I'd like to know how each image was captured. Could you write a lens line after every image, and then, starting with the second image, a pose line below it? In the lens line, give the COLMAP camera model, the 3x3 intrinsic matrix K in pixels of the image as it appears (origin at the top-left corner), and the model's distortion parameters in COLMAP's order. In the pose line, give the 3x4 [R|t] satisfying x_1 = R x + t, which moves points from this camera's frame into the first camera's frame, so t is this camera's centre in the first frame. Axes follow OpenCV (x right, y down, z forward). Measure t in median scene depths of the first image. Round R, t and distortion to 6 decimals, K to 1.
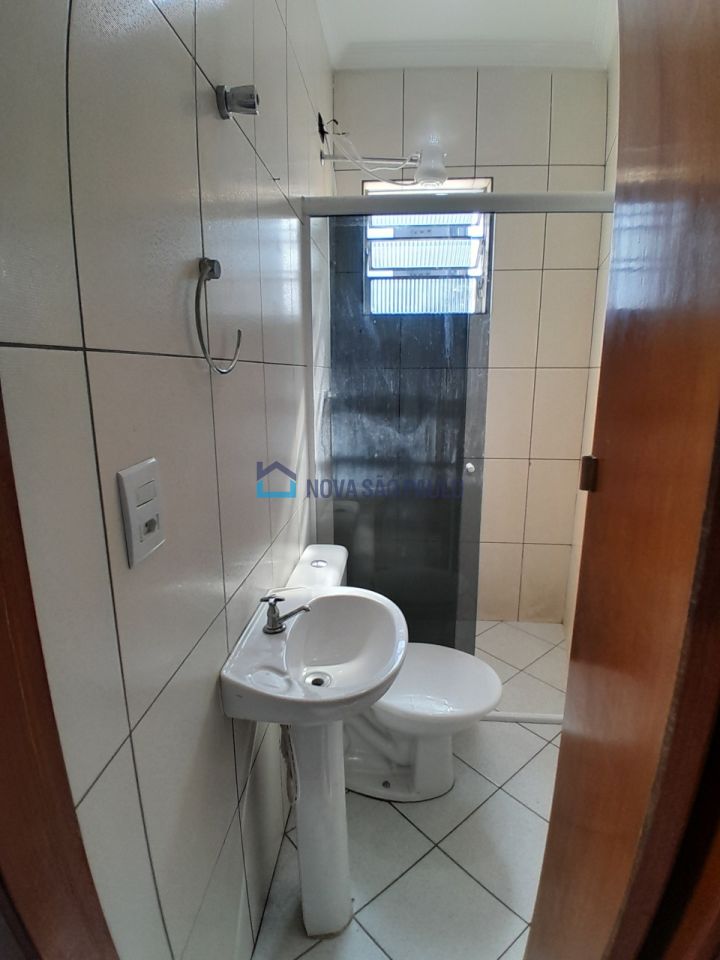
lens RADIAL K [[472.2, 0, 360.0], [0, 472.2, 480.0], [0, 0, 1]] dist [0.003941, -0.045132]
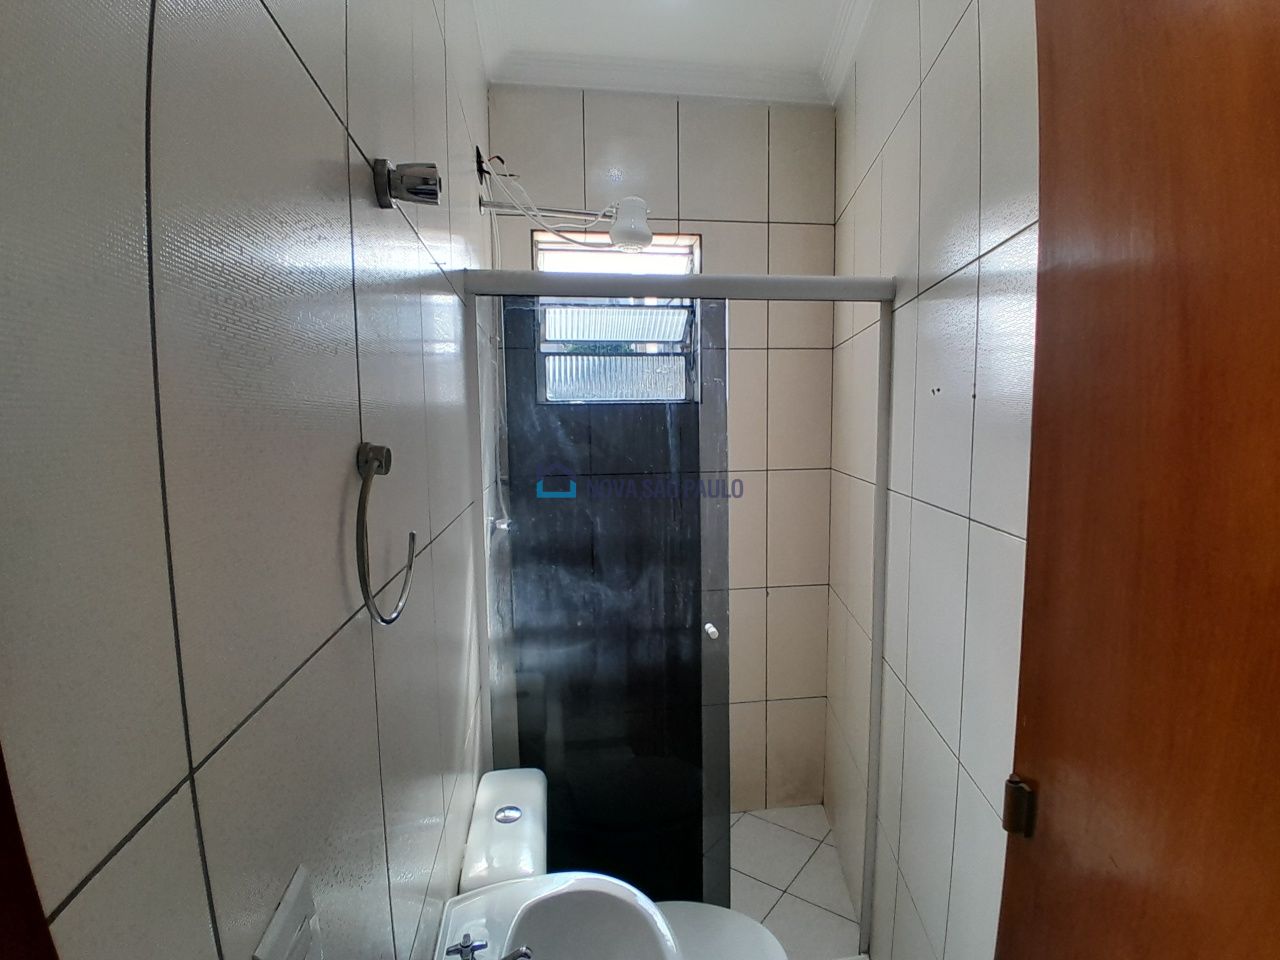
lens RADIAL K [[629.6, 0, 633.1], [0, 629.6, 486.9], [0, 0, 1]] dist [0.003941, -0.045132]
pose [[0.977154, -0.033938, 0.209807, -0.075222], [0.059724, 0.991237, -0.117820, -0.137049], [-0.203969, 0.127659, 0.970618, 0.070920]]
